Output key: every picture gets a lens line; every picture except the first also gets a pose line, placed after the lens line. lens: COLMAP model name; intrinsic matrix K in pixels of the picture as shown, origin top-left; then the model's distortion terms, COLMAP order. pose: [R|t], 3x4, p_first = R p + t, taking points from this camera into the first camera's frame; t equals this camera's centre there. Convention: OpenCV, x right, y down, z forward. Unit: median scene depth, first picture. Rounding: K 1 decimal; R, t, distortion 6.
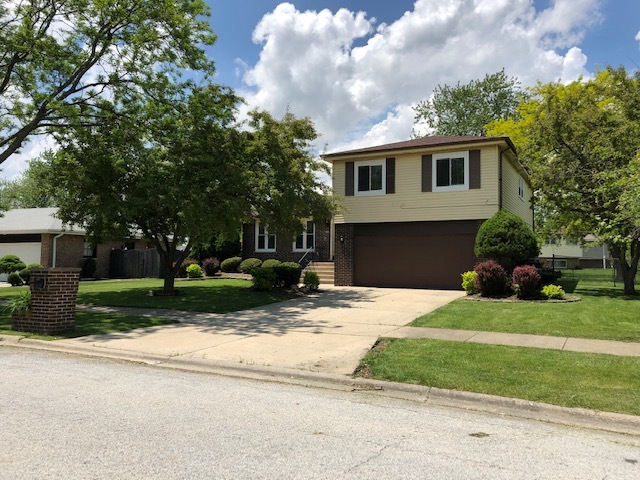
lens RADIAL K [[514.4, 0, 321.9], [0, 514.4, 239.9], [0, 0, 1]] dist [0.027316, 0.000287]
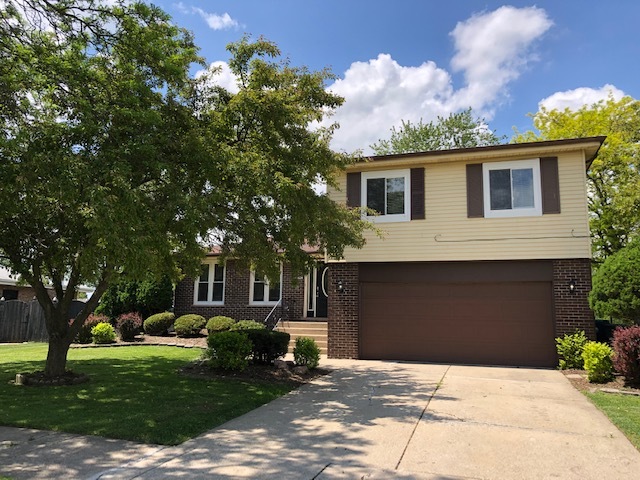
lens RADIAL K [[518.7, 0, 319.3], [0, 518.7, 240.8], [0, 0, 1]] dist [-0.000121, -0.000561]
pose [[0.988065, 0.031095, 0.150869, -0.088596], [-0.014849, 0.994079, -0.107639, 0.011597], [-0.153322, 0.104114, 0.982676, 0.331450]]
